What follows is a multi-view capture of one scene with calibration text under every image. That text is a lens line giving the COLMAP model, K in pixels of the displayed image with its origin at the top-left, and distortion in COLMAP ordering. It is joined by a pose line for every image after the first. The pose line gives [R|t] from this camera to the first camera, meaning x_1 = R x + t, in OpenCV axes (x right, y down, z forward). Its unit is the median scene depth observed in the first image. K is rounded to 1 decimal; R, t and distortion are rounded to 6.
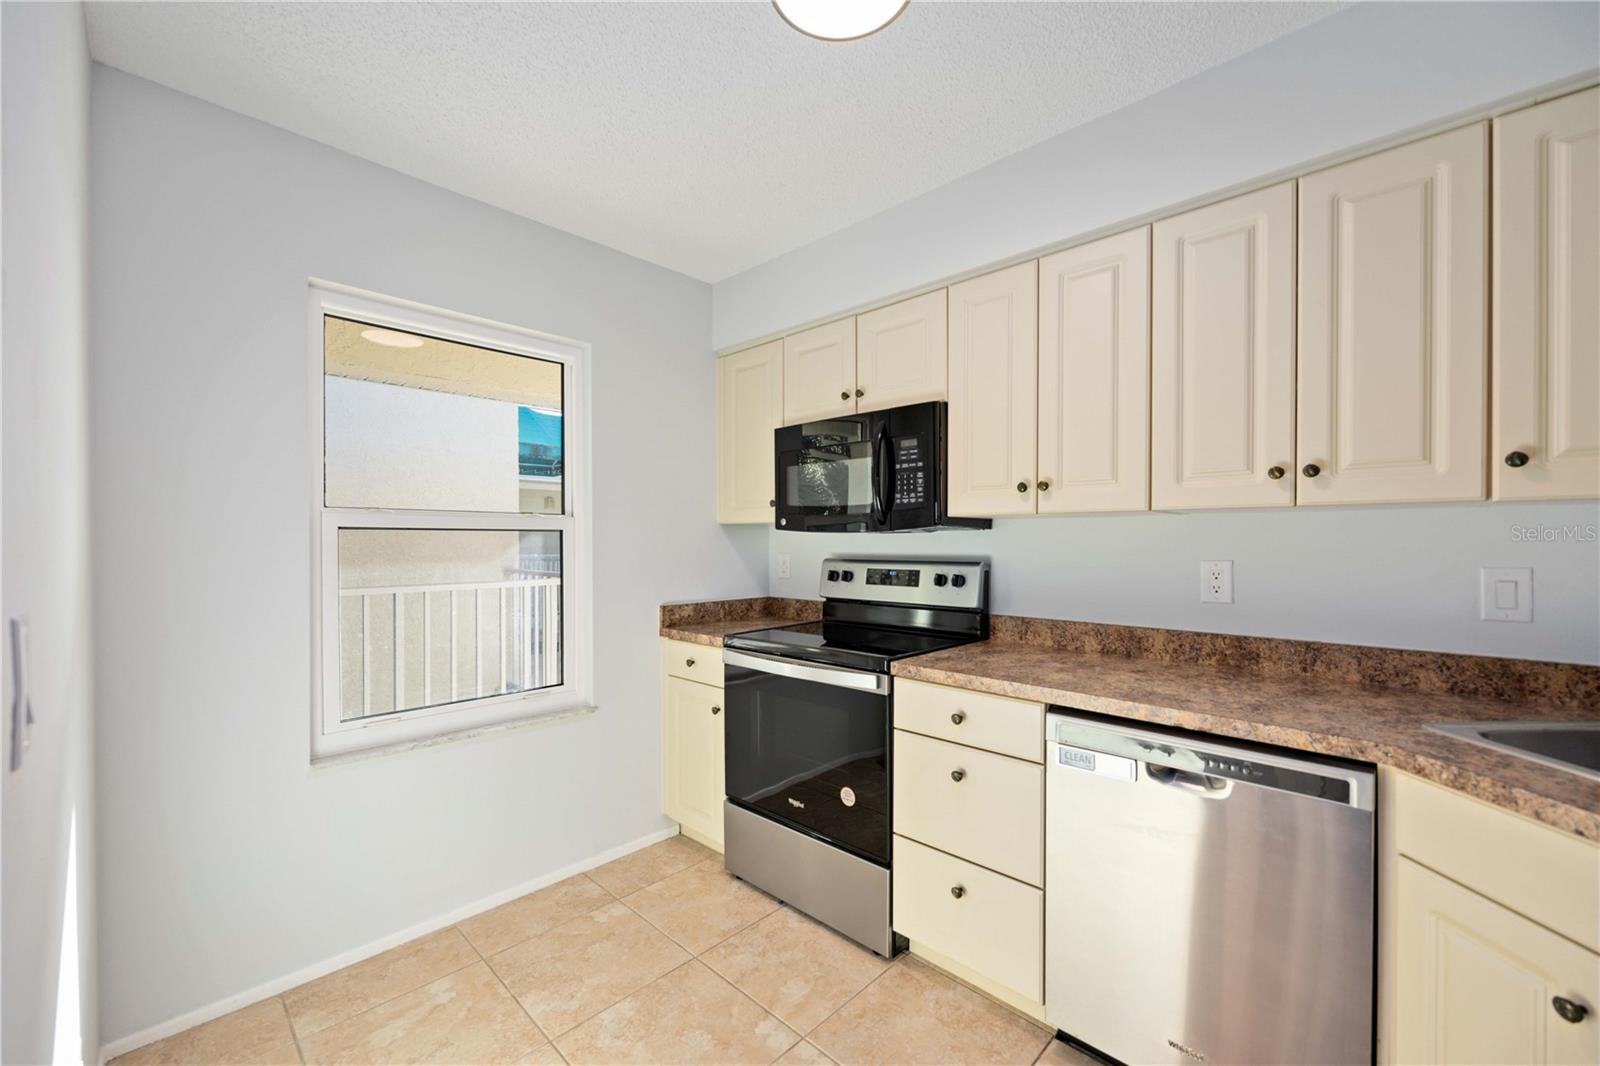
lens RADIAL K [[641.2, 0, 796.6], [0, 641.2, 545.1], [0, 0, 1]] dist [-0.001641, -0.000287]
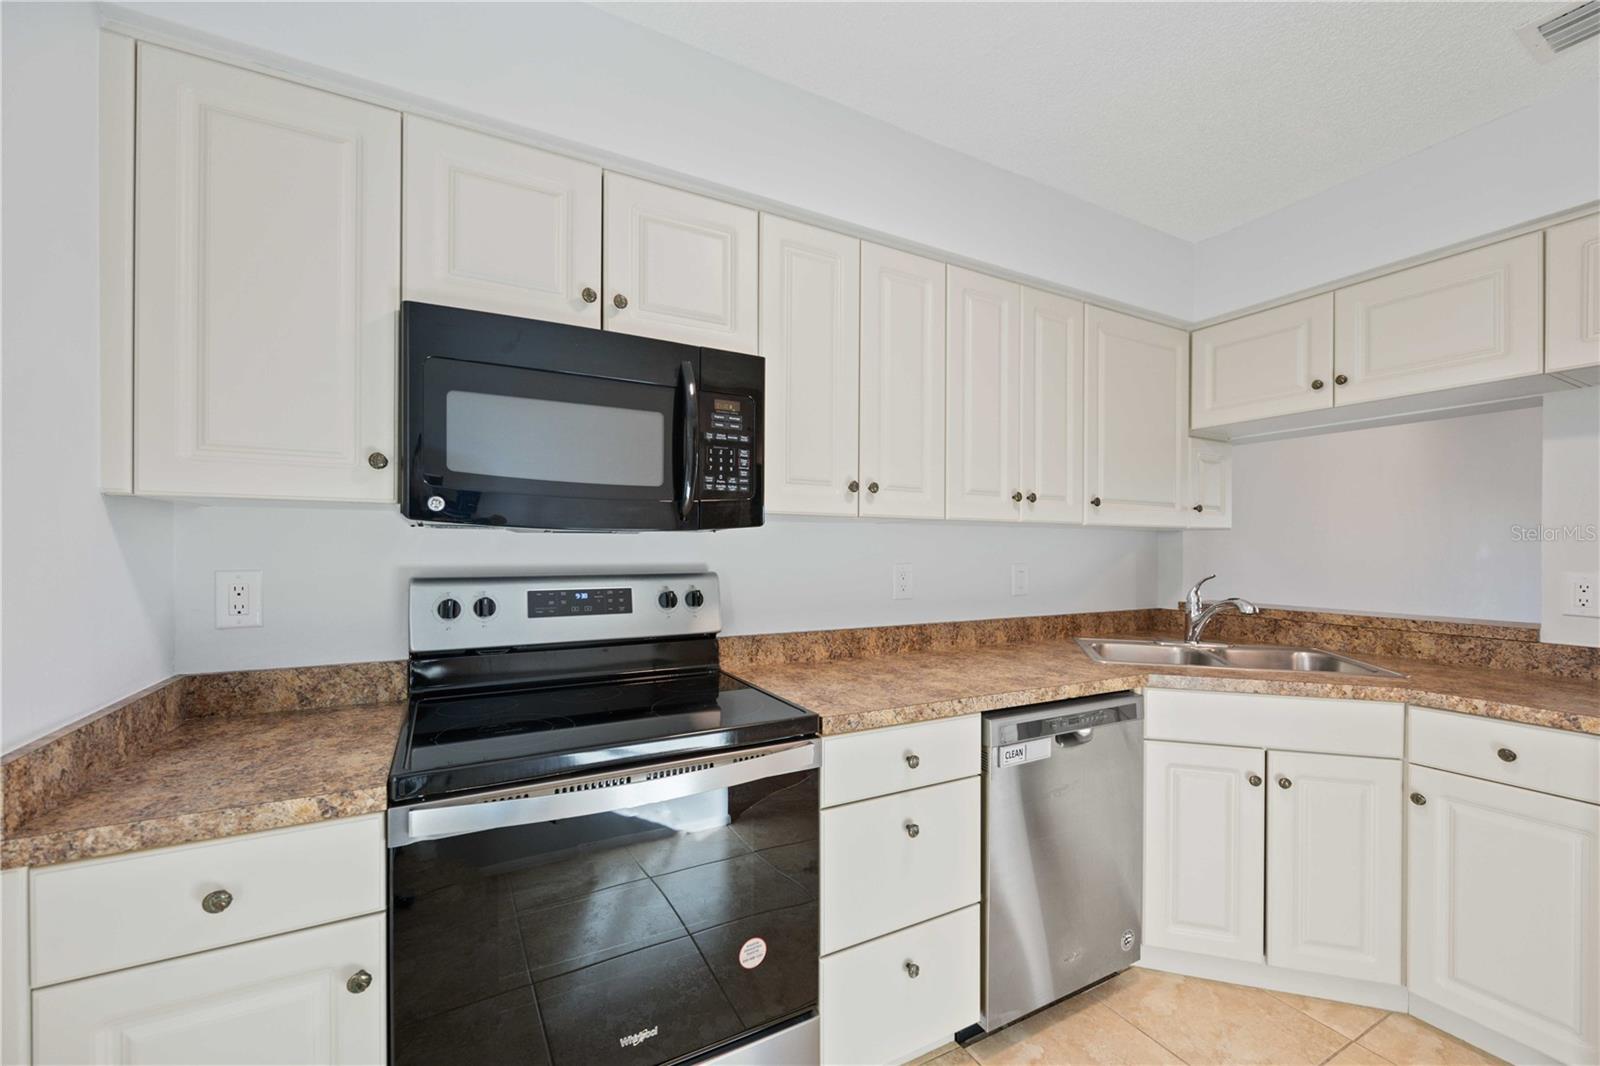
lens RADIAL K [[643.0, 0, 798.7], [0, 643.0, 550.6], [0, 0, 1]] dist [-0.002343, 0.000499]
pose [[0.303743, -0.002017, 0.952752, -0.473168], [0.001967, 0.999997, 0.001490, -0.001975], [-0.952752, 0.001421, 0.303746, 0.719916]]
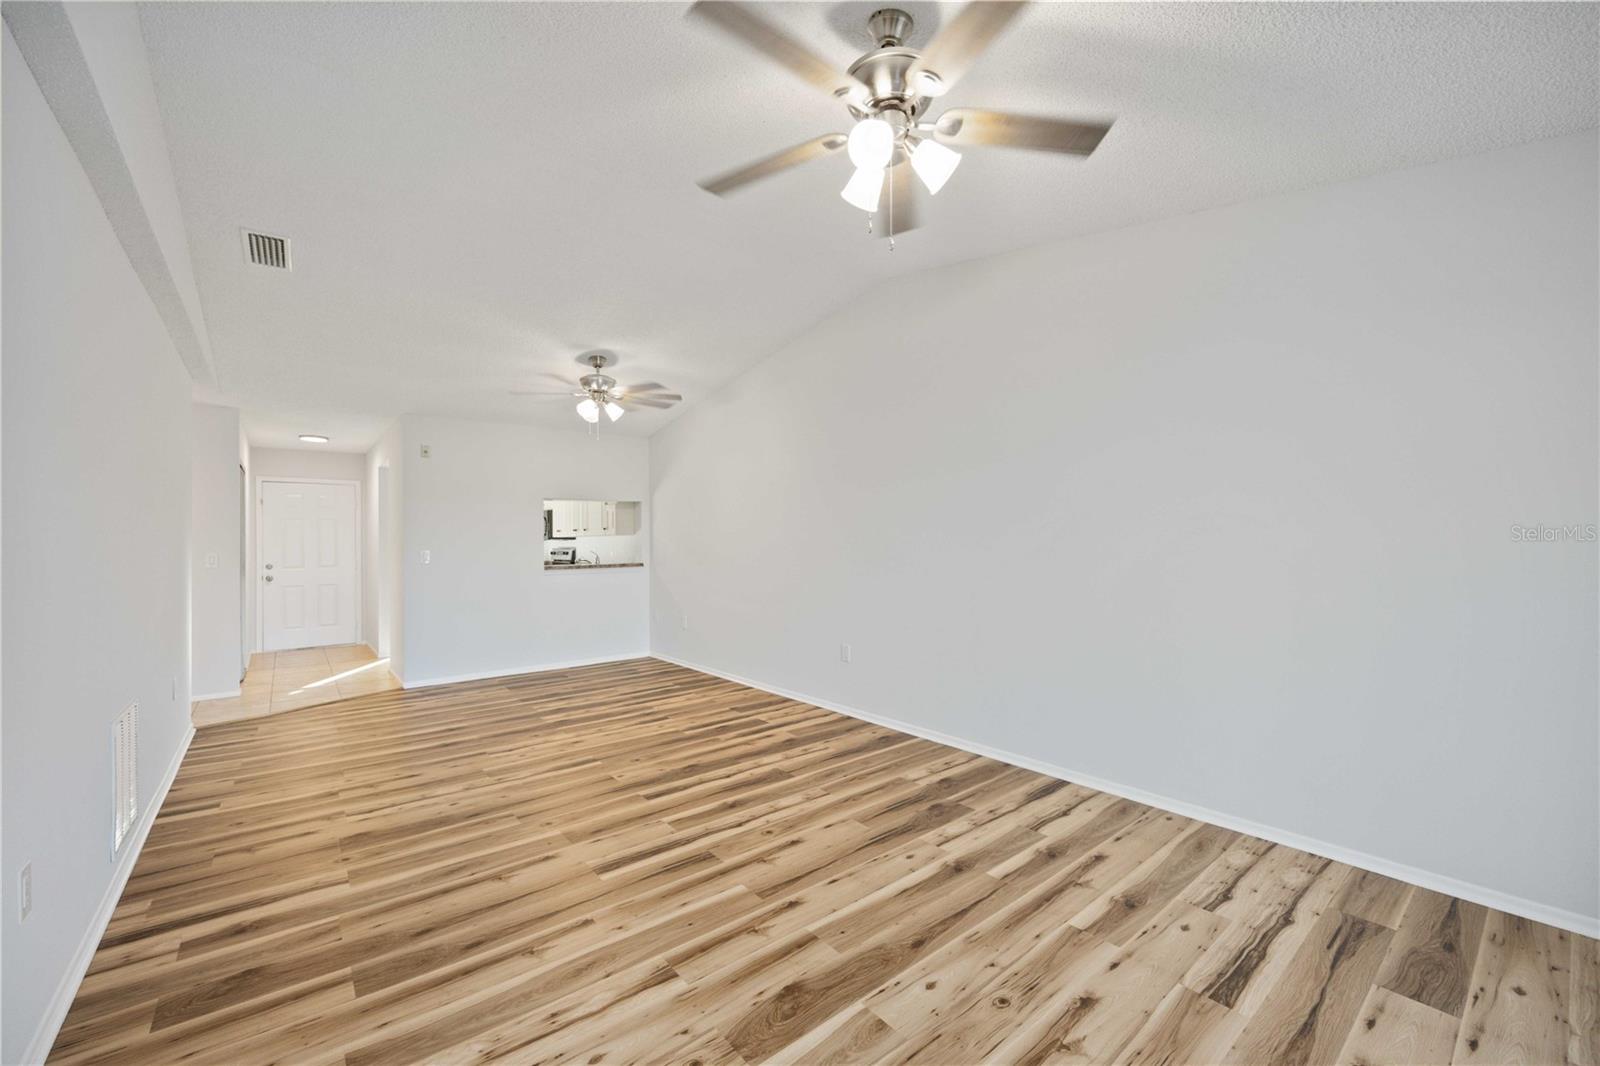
lens RADIAL K [[656.9, 0, 786.0], [0, 656.9, 526.7], [0, 0, 1]] dist [0.000240, 0.000069]
pose [[0.988540, -0.016918, -0.150011, 2.312207], [0.013013, 0.999551, -0.026975, 0.028556], [0.150400, 0.024713, 0.988316, -2.888504]]
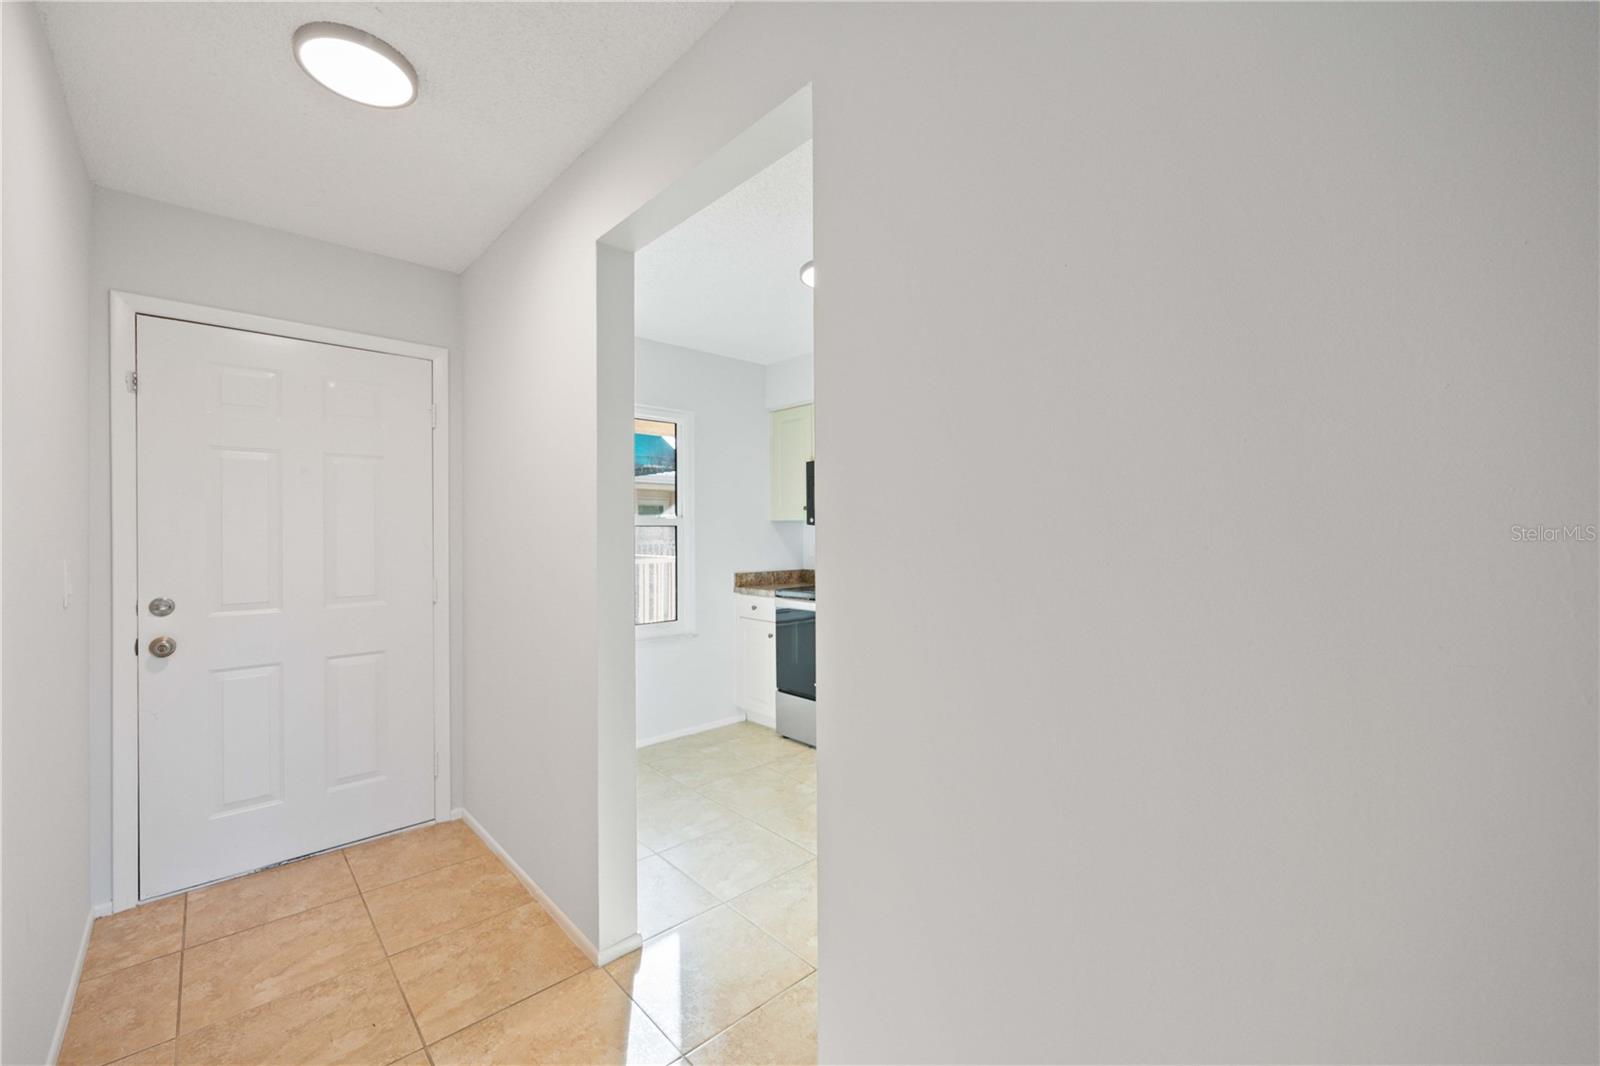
lens RADIAL K [[641.1, 0, 796.4], [0, 641.1, 532.7], [0, 0, 1]] dist [0.000122, 0.000171]
pose [[0.998405, -0.002837, -0.056392, 0.037406], [0.002582, 0.999986, -0.004590, 0.002843], [0.056404, 0.004437, 0.998398, -0.715246]]
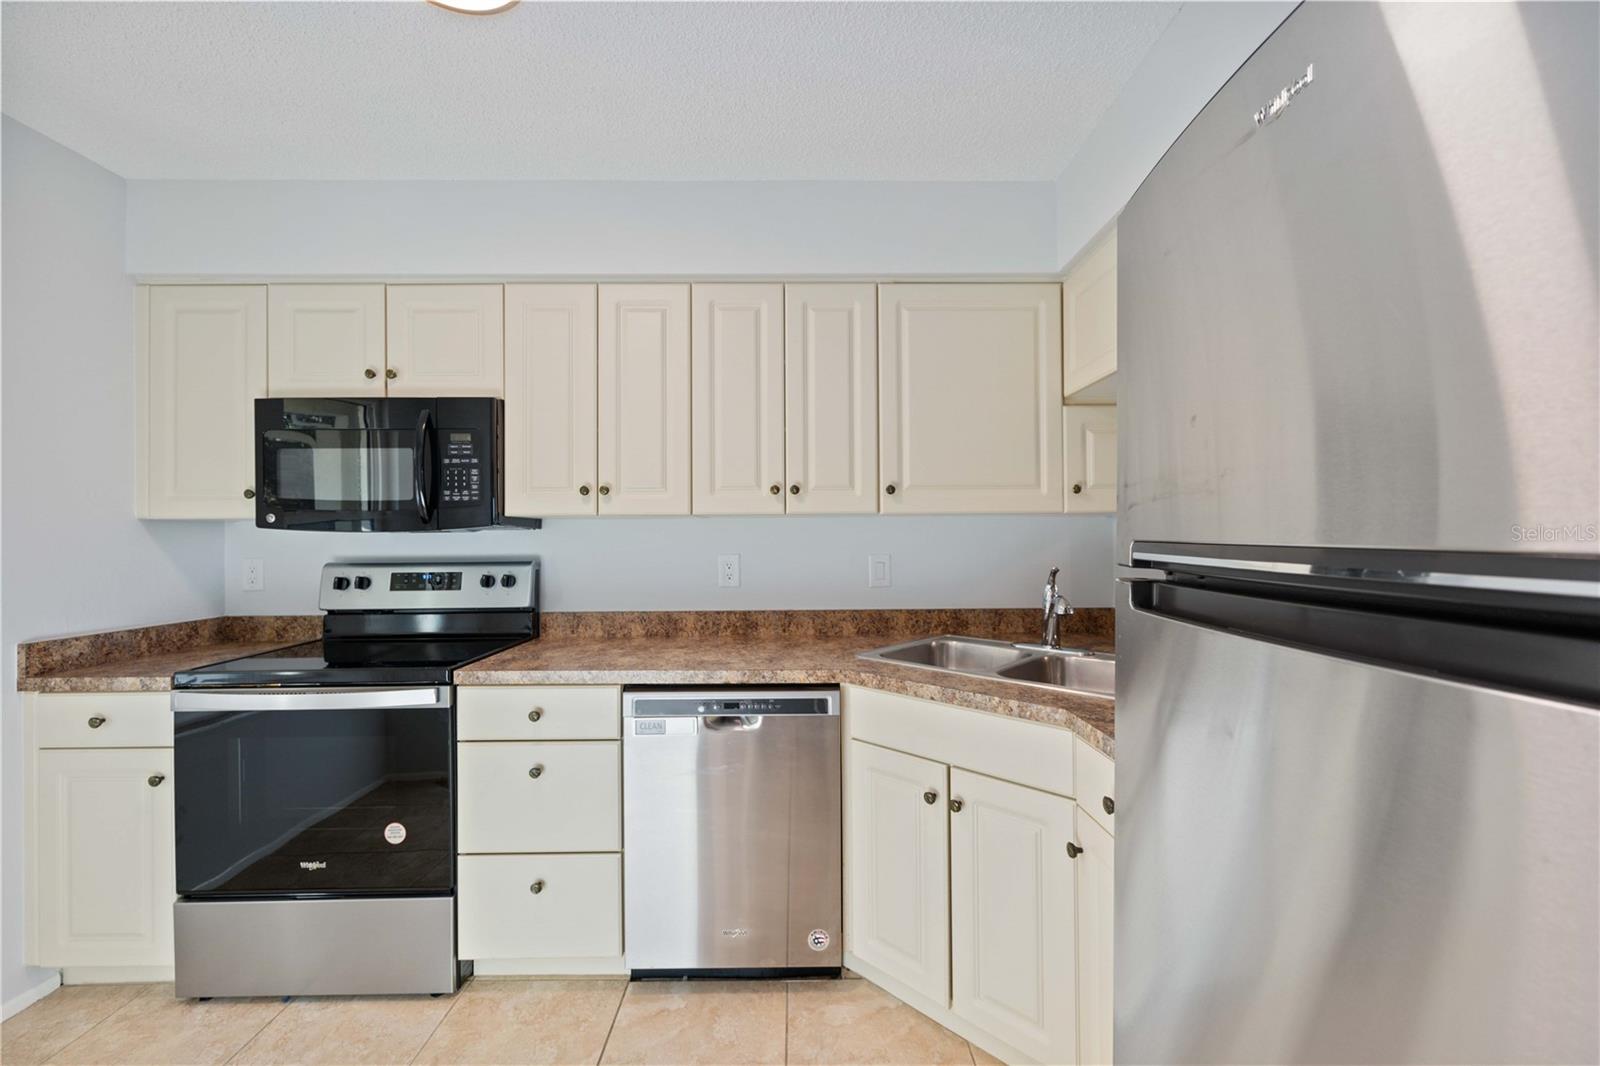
lens RADIAL K [[635.6, 0, 797.9], [0, 635.6, 533.9], [0, 0, 1]] dist [-0.002515, 0.000414]
pose [[0.712259, -0.000460, 0.701917, -0.128185], [0.011766, 0.999867, -0.011284, -0.000801], [-0.701818, 0.016296, 0.712169, -0.010555]]
